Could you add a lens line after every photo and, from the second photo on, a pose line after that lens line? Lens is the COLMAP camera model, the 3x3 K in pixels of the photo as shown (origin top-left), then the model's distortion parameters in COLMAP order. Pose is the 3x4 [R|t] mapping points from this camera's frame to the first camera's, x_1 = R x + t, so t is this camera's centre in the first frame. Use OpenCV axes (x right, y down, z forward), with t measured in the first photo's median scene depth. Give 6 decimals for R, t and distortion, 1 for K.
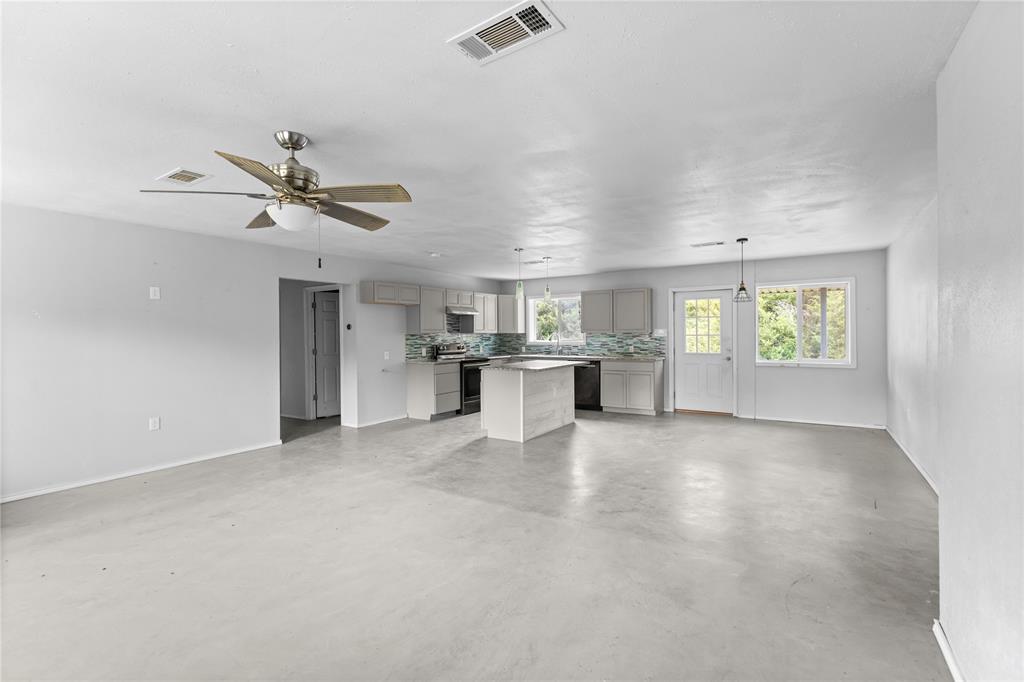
lens RADIAL K [[459.0, 0, 508.9], [0, 459.0, 335.1], [0, 0, 1]] dist [0.003577, 0.000431]
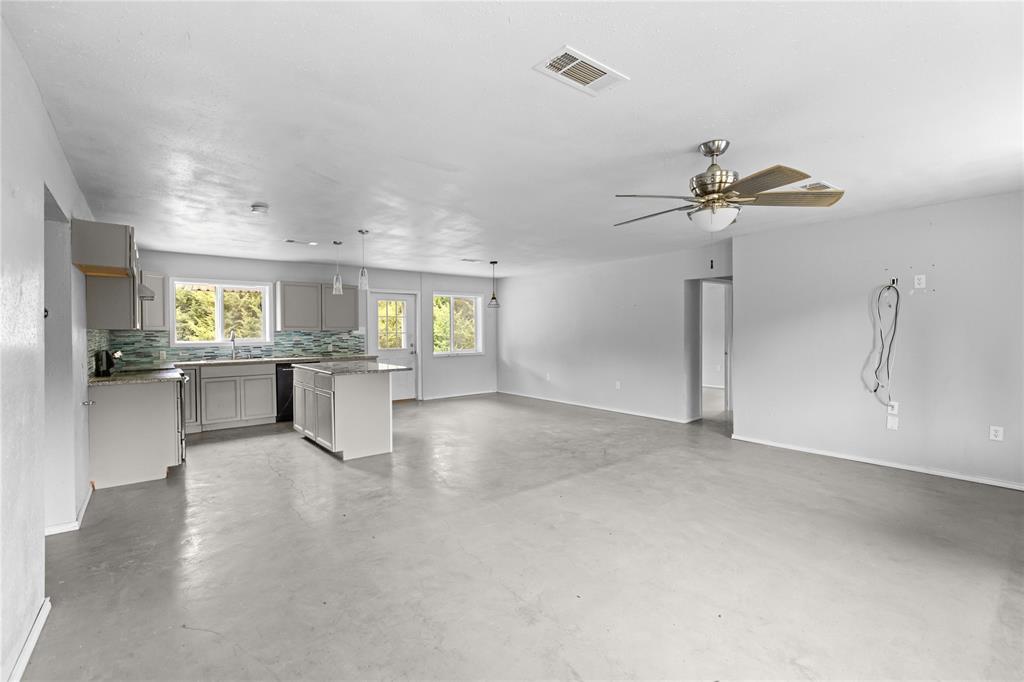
lens RADIAL K [[459.0, 0, 509.9], [0, 459.0, 338.7], [0, 0, 1]] dist [0.003577, 0.000431]
pose [[0.314106, -0.011521, 0.949318, -0.558361], [0.005463, 0.999932, 0.010328, 0.004344], [-0.949372, 0.001942, 0.314148, 0.377497]]
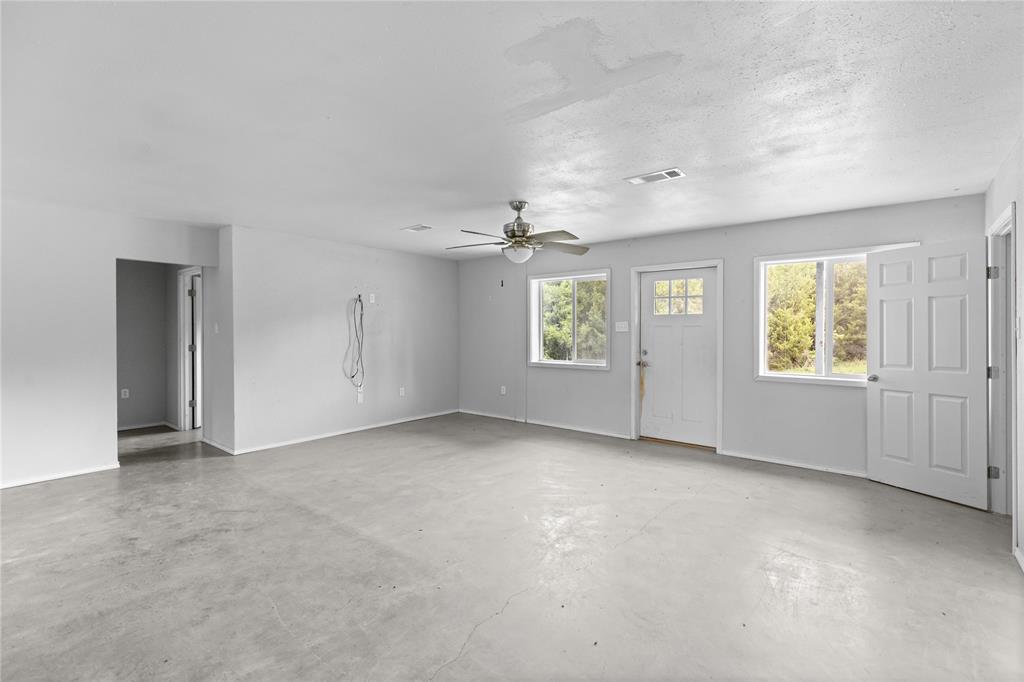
lens RADIAL K [[459.0, 0, 512.9], [0, 459.0, 334.2], [0, 0, 1]] dist [0.003577, 0.000431]
pose [[-0.994911, 0.007699, 0.100467, -0.205165], [0.009038, 0.999876, 0.012875, -0.000745], [-0.100355, 0.013718, -0.994857, 0.871173]]
